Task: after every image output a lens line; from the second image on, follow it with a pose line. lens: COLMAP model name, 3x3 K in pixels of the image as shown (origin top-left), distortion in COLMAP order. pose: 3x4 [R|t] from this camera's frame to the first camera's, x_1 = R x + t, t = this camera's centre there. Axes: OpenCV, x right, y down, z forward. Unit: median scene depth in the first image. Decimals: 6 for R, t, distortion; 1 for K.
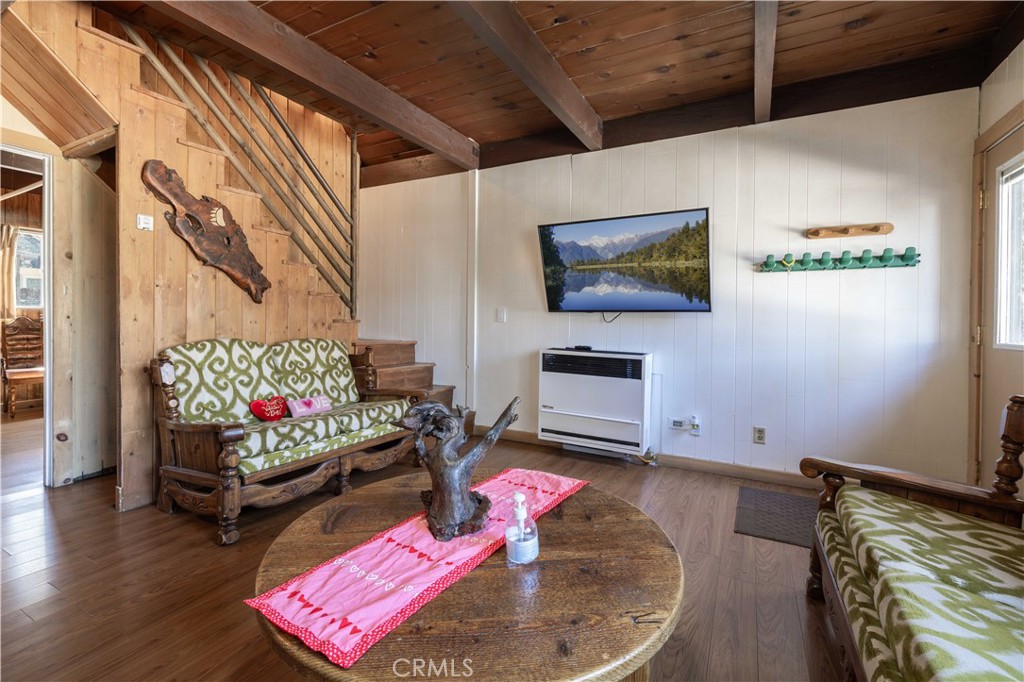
lens RADIAL K [[437.1, 0, 520.7], [0, 437.1, 321.7], [0, 0, 1]] dist [-0.003504, 0.000348]
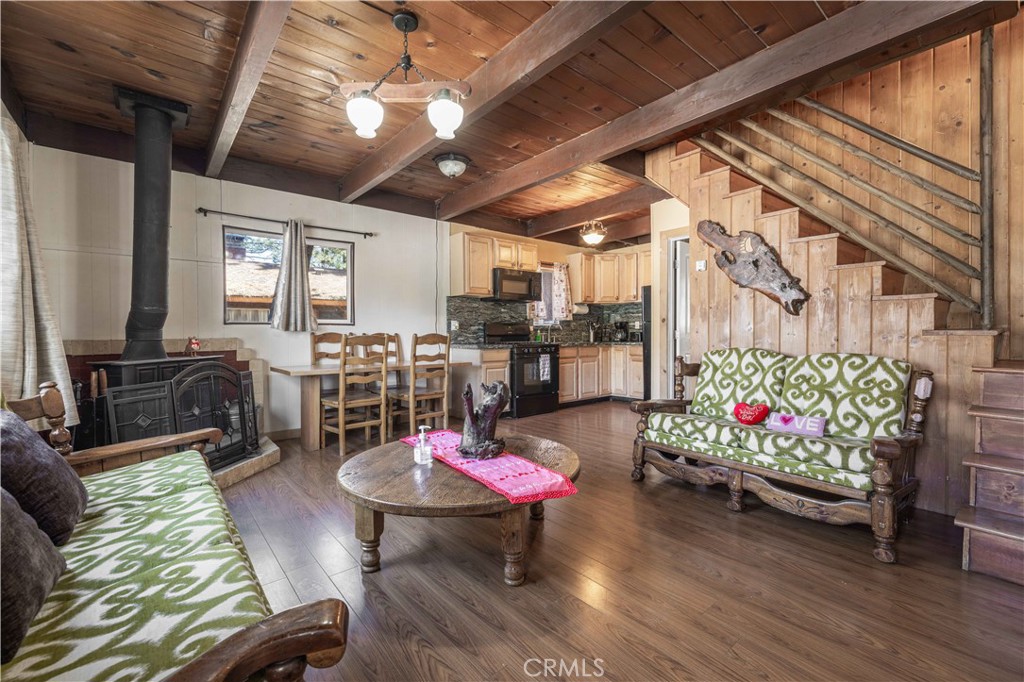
lens RADIAL K [[437.1, 0, 511.4], [0, 437.1, 338.3], [0, 0, 1]] dist [-0.003504, 0.000348]
pose [[-0.374696, 0.006977, -0.927121, 0.671179], [-0.003611, 0.999953, 0.008985, 0.005202], [0.927141, 0.006715, -0.374654, 0.878675]]
